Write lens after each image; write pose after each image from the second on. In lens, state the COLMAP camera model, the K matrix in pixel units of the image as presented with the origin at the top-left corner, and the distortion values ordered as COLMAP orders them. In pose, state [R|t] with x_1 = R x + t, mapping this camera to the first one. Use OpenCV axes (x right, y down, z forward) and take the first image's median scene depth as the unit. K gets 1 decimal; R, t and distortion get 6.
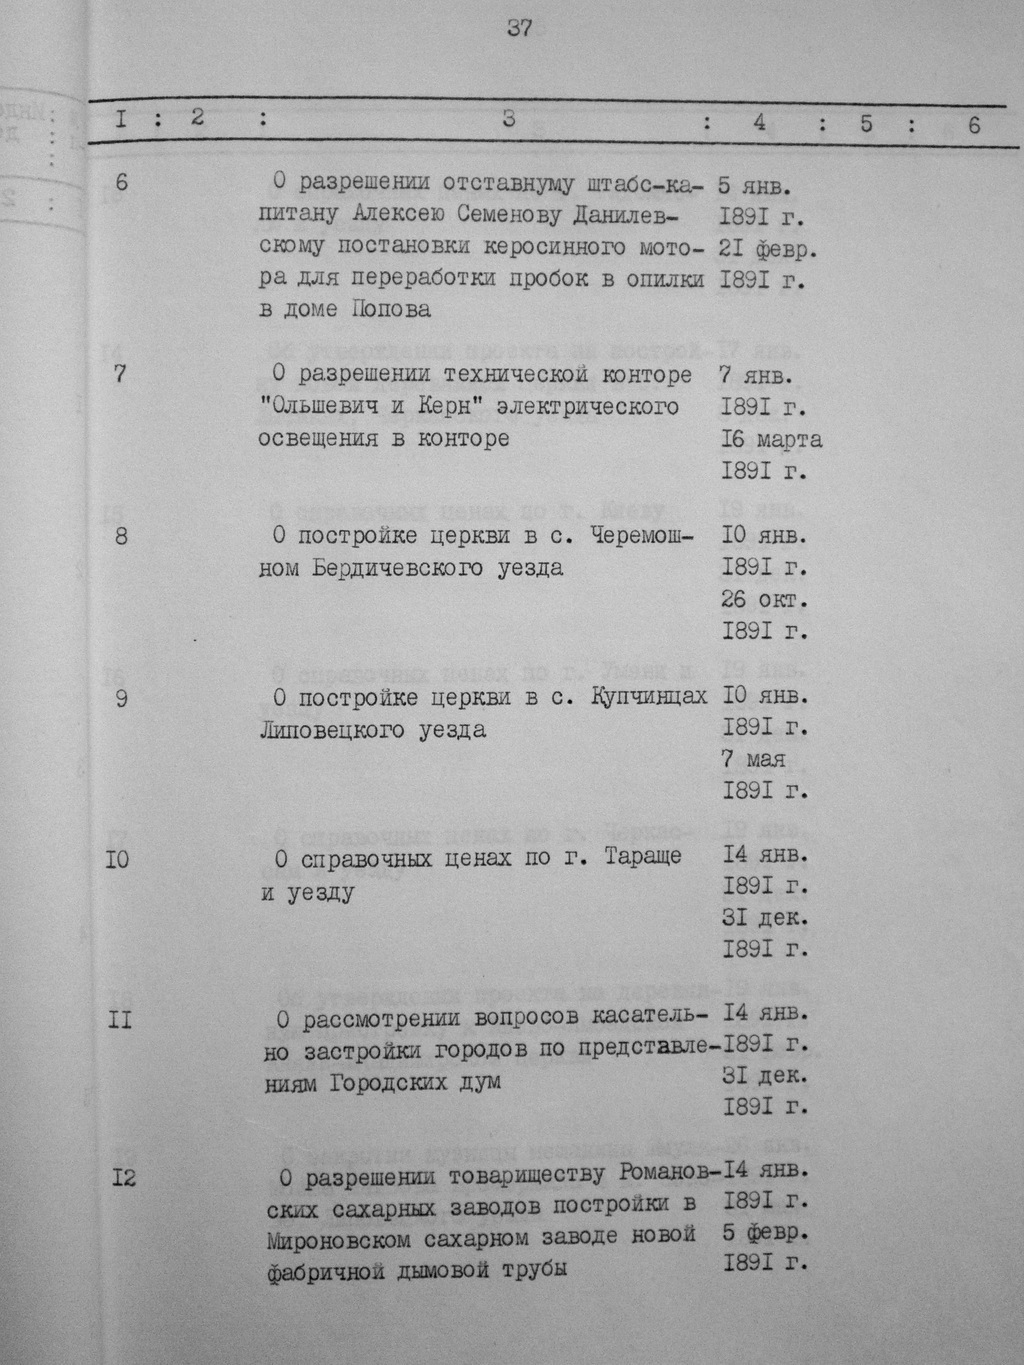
lens RADIAL K [[1858.5, 0, 512.0], [0, 1858.5, 682.5], [0, 0, 1]] dist [-0.117722, -0.024862]
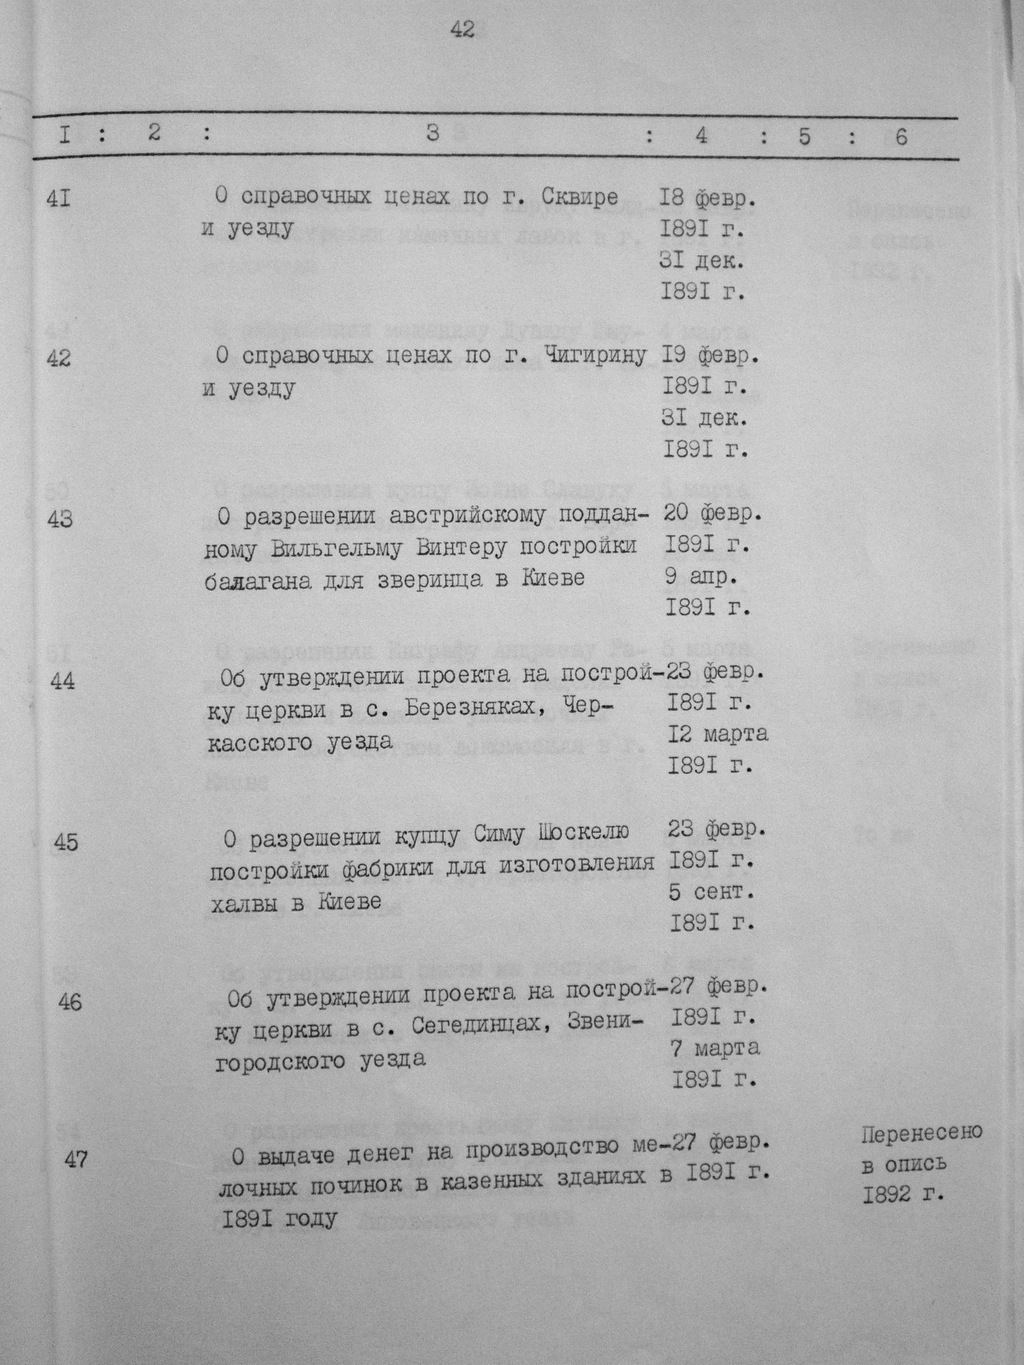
lens RADIAL K [[1844.8, 0, 512.0], [0, 1844.8, 682.5], [0, 0, 1]] dist [-0.117635, -0.023861]
pose [[0.999542, -0.008350, 0.029101, 0.001831], [0.008466, 0.999957, -0.003857, 0.274221], [-0.029067, 0.004101, 0.999569, 0.003674]]
